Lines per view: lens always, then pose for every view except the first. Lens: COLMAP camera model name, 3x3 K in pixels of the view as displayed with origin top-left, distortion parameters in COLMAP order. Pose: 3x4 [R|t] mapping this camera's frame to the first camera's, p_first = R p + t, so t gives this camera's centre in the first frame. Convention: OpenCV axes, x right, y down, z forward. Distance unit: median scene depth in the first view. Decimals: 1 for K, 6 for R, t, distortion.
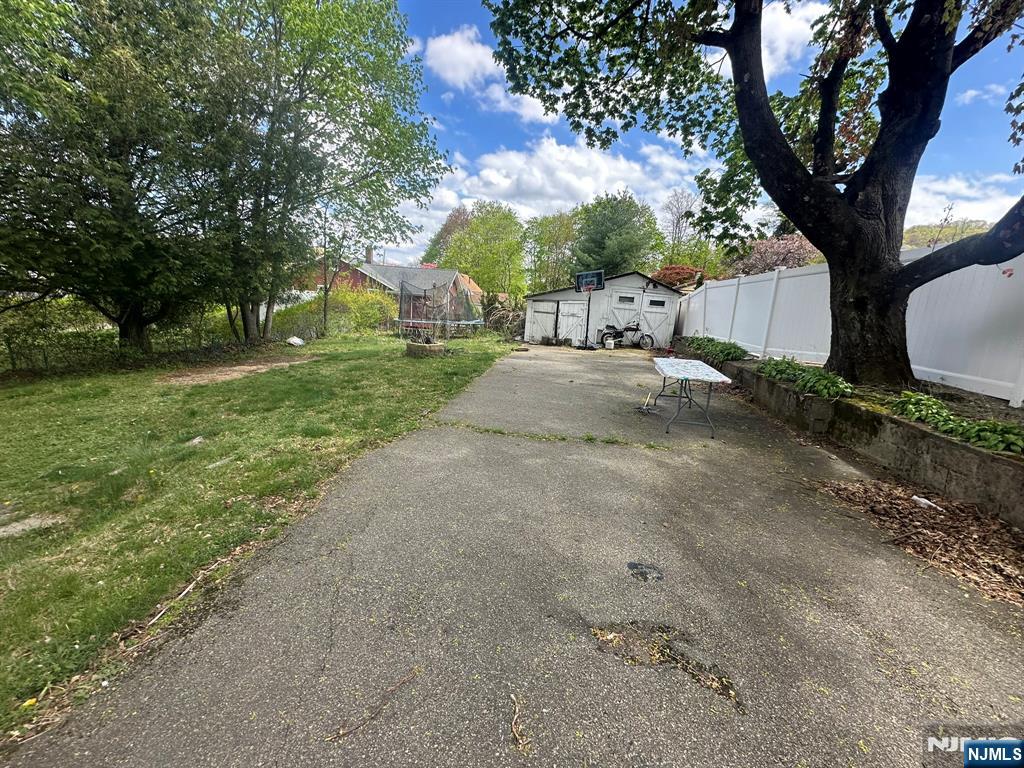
lens RADIAL K [[403.8, 0, 533.8], [0, 403.8, 377.2], [0, 0, 1]] dist [-0.003721, -0.000240]
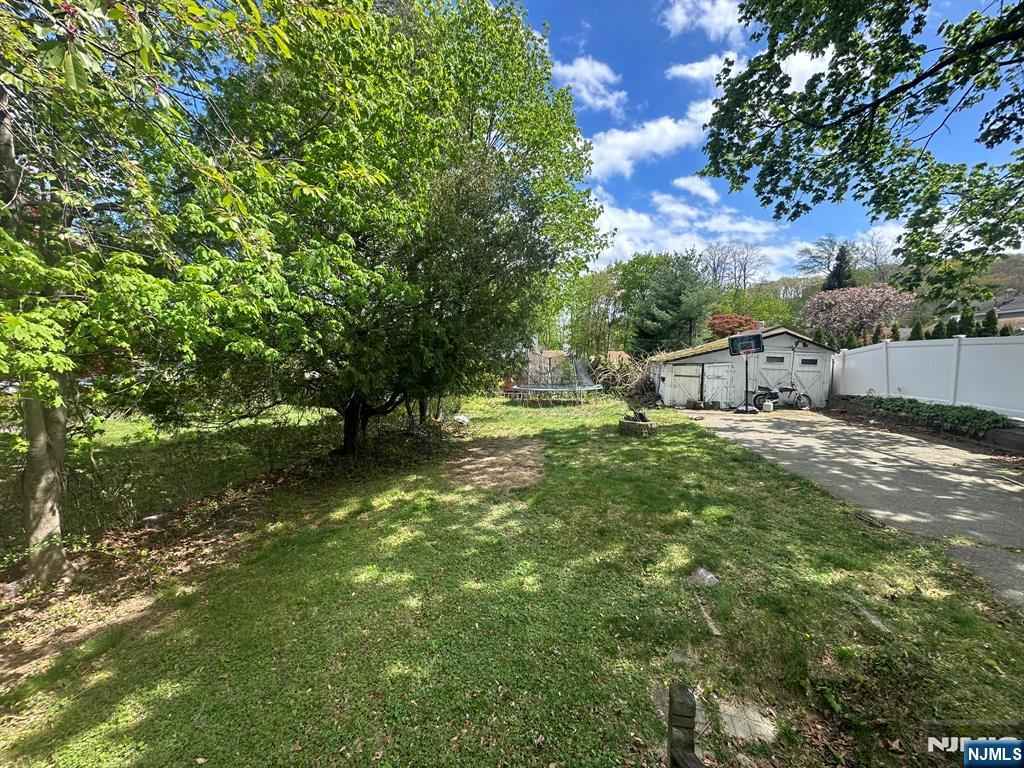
lens RADIAL K [[403.8, 0, 515.5], [0, 403.8, 389.4], [0, 0, 1]] dist [-0.003721, -0.000240]
pose [[0.996556, -0.044001, -0.070288, -0.340487], [0.037255, 0.994822, -0.094557, -0.050922], [0.074085, 0.091613, 0.993035, -0.019797]]
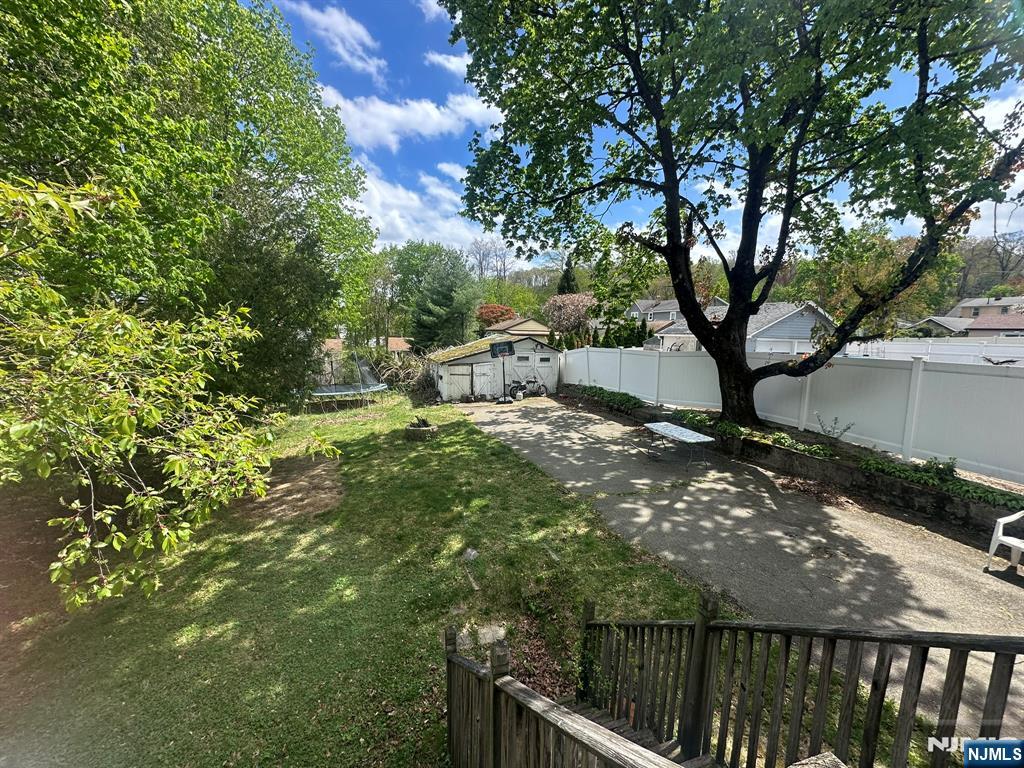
lens RADIAL K [[403.8, 0, 507.9], [0, 403.8, 391.2], [0, 0, 1]] dist [-0.003721, -0.000240]
pose [[0.900725, -0.125228, 0.415948, -0.354804], [0.134152, 0.990930, 0.007832, -0.108071], [-0.413156, 0.048746, 0.909355, -0.126586]]
